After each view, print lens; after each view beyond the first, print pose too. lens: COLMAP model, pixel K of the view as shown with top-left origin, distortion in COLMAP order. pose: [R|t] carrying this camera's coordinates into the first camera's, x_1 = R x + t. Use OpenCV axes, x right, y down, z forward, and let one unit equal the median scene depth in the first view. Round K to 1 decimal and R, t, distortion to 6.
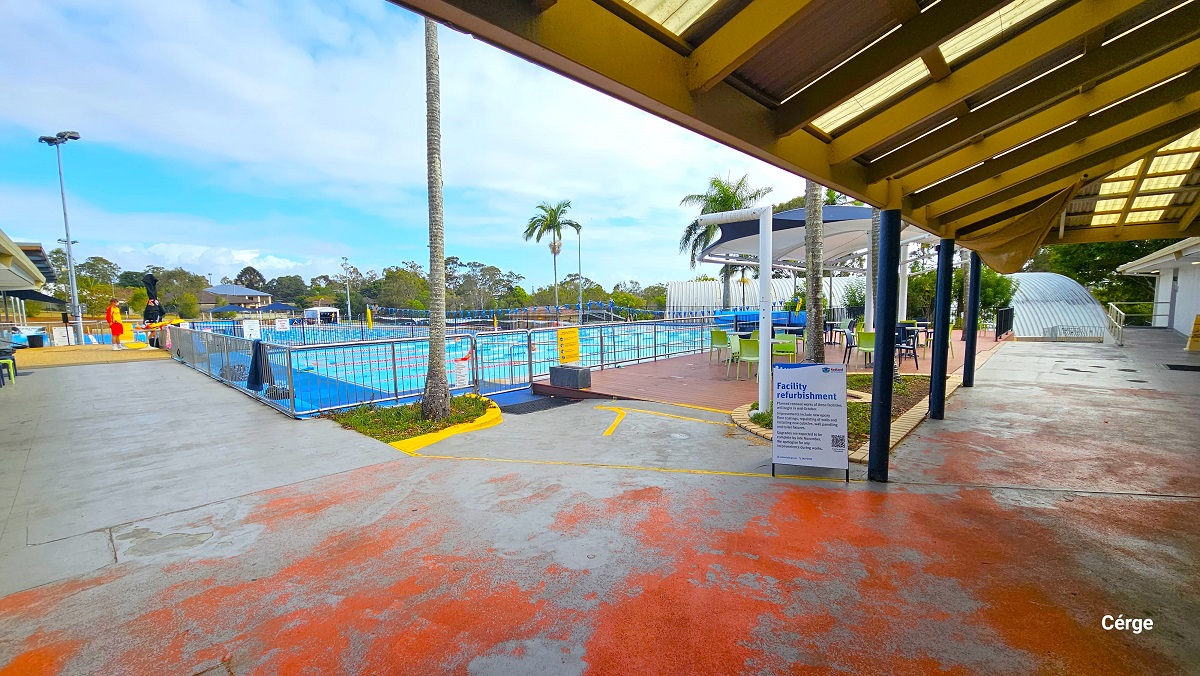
lens RADIAL K [[488.2, 0, 604.8], [0, 488.2, 345.3], [0, 0, 1]] dist [-0.000404, -0.000007]
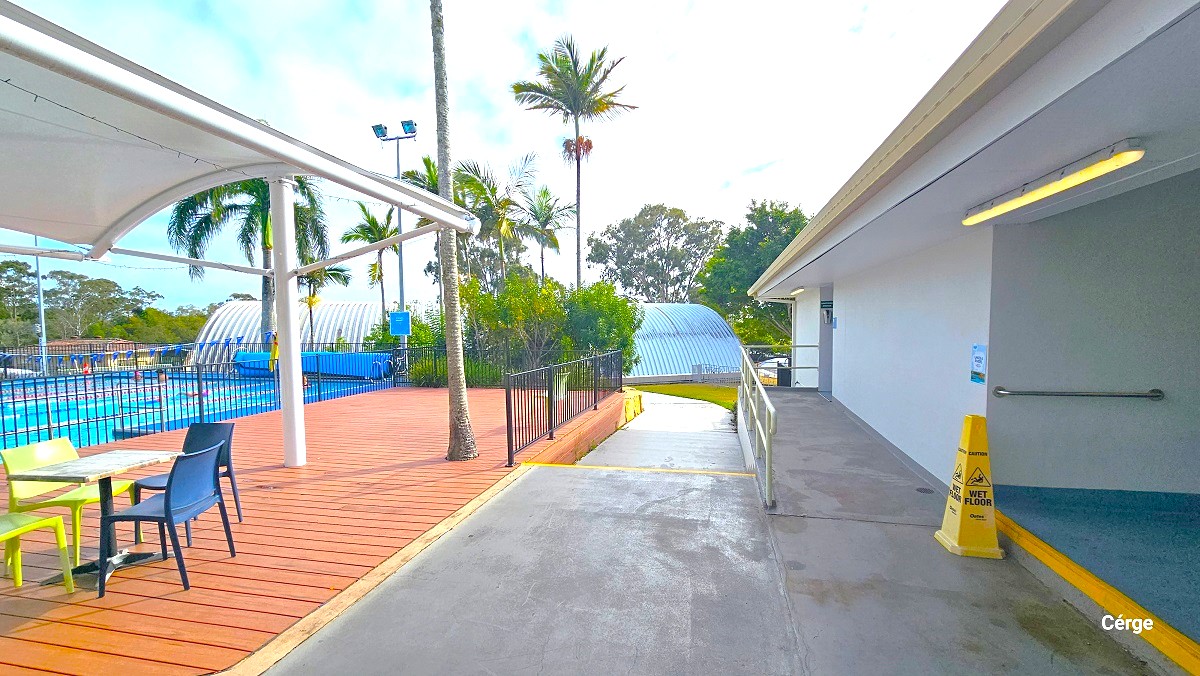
lens RADIAL K [[488.2, 0, 595.2], [0, 488.2, 351.2], [0, 0, 1]] dist [-0.000404, -0.000007]
pose [[0.877528, -0.018221, 0.479180, 0.692236], [0.039408, 0.998638, -0.034194, -0.078156], [-0.477904, 0.048890, 0.877051, 0.653760]]
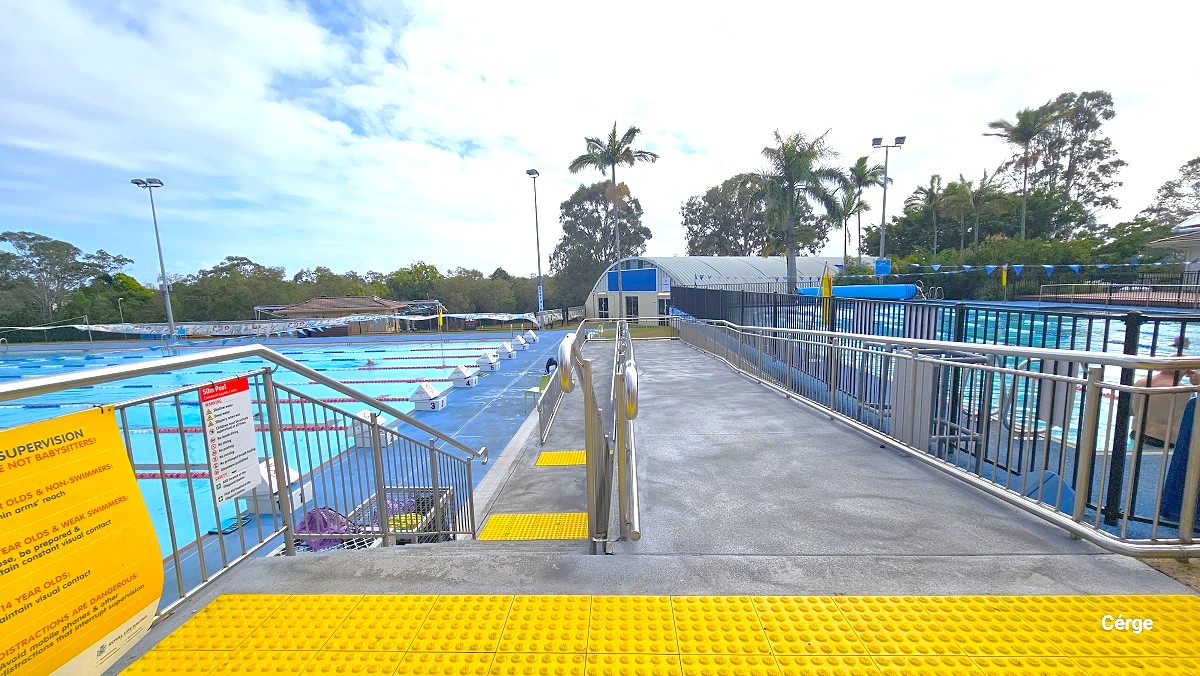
lens RADIAL K [[488.2, 0, 603.0], [0, 488.2, 338.7], [0, 0, 1]] dist [-0.000404, -0.000007]
pose [[0.752355, -0.077142, 0.654225, -1.652000], [0.083633, 0.996269, 0.021296, 0.089950], [-0.653427, 0.038693, 0.756000, 1.040239]]
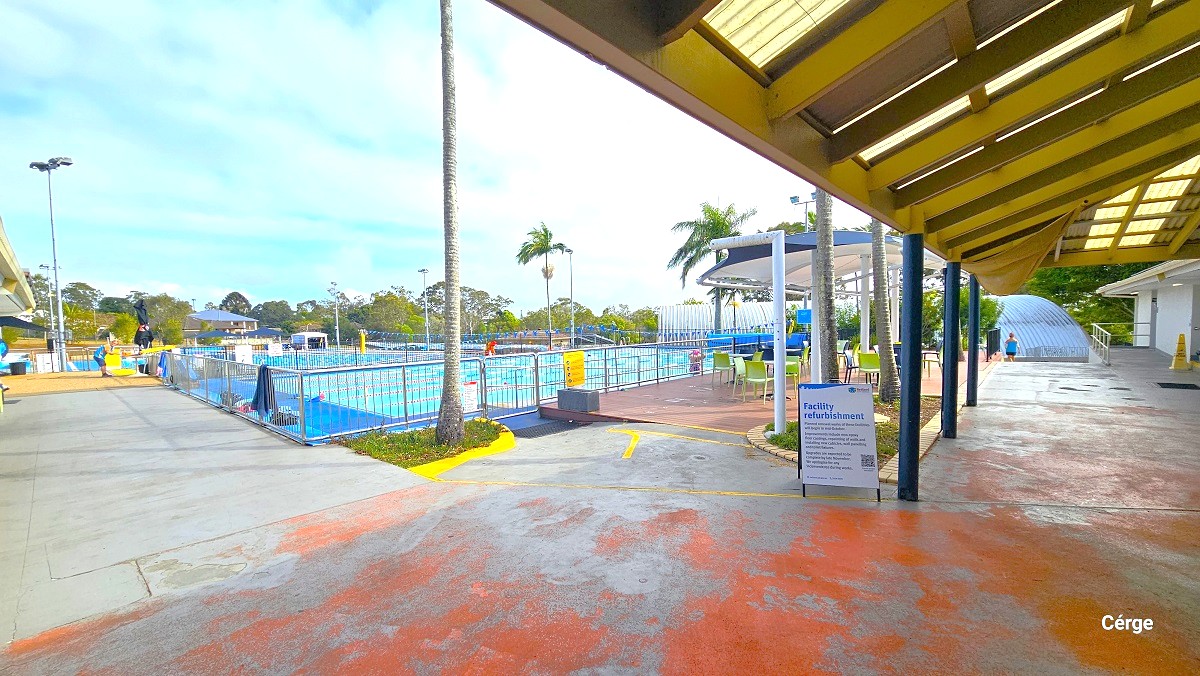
lens RADIAL K [[488.2, 0, 605.2], [0, 488.2, 342.7], [0, 0, 1]] dist [-0.000404, -0.000007]
pose [[0.999670, -0.005991, 0.024987, -0.022739], [0.007318, 0.998547, -0.053386, 0.000987], [-0.024631, 0.053551, 0.998261, -0.001271]]
